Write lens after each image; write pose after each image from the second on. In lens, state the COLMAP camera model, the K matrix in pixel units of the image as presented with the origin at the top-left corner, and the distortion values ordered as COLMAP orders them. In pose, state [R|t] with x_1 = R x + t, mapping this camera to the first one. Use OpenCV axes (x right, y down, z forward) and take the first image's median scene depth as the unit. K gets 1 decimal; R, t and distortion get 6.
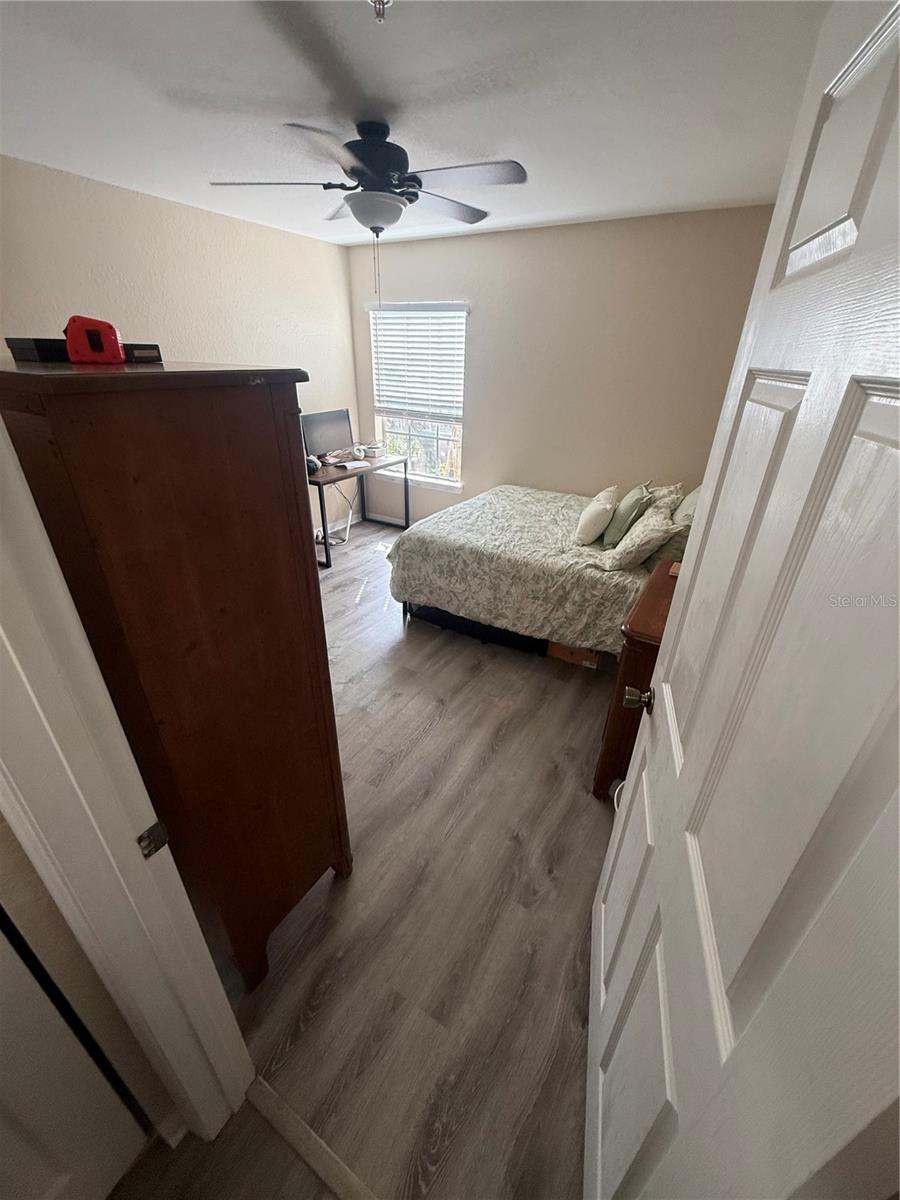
lens RADIAL K [[475.4, 0, 450.0], [0, 475.4, 600.0], [0, 0, 1]] dist [0.000652, 0.000062]
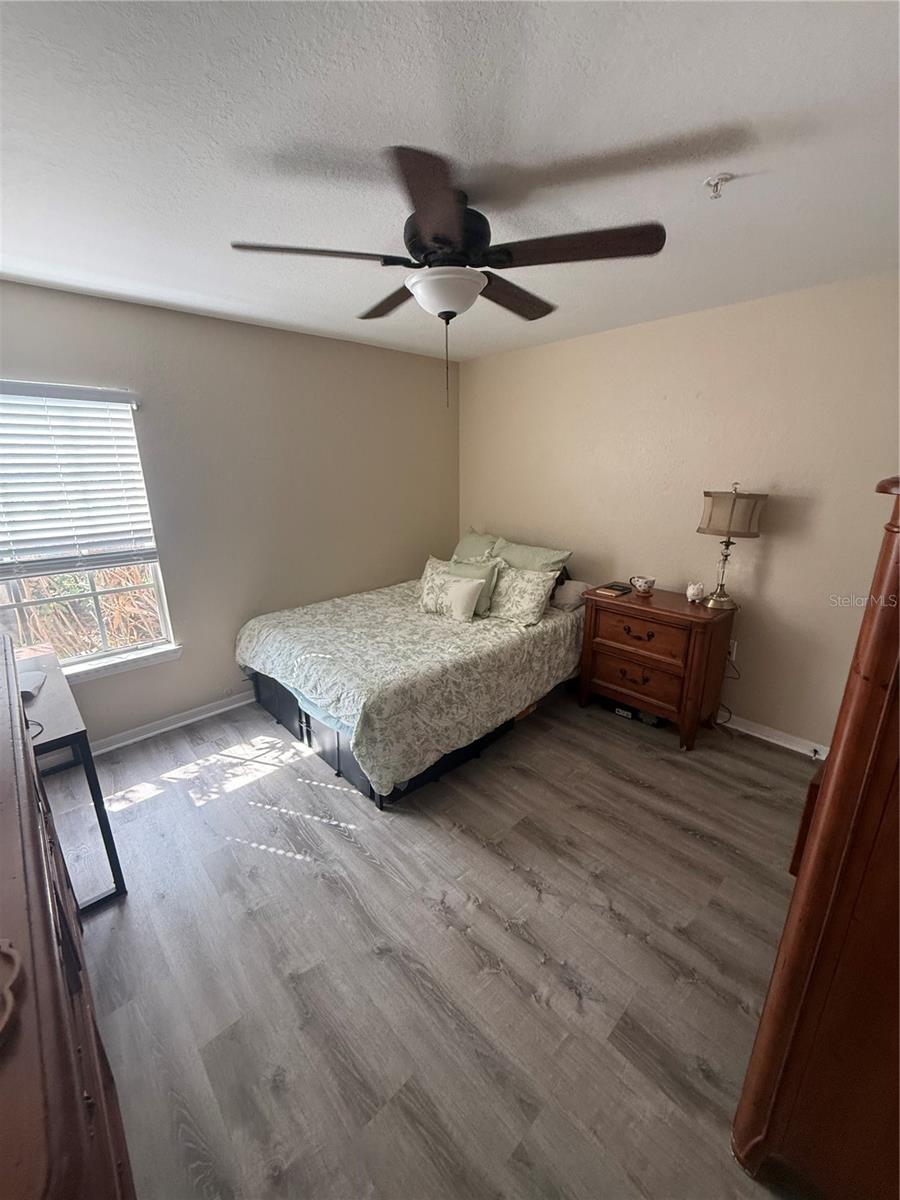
lens RADIAL K [[478.2, 0, 449.2], [0, 478.2, 597.9], [0, 0, 1]] dist [-0.000222, 0.000311]
pose [[0.270851, -0.288670, 0.918319, -0.691631], [0.453552, 0.879721, 0.142765, -0.329978], [-0.849076, 0.377837, 0.369200, 0.605187]]
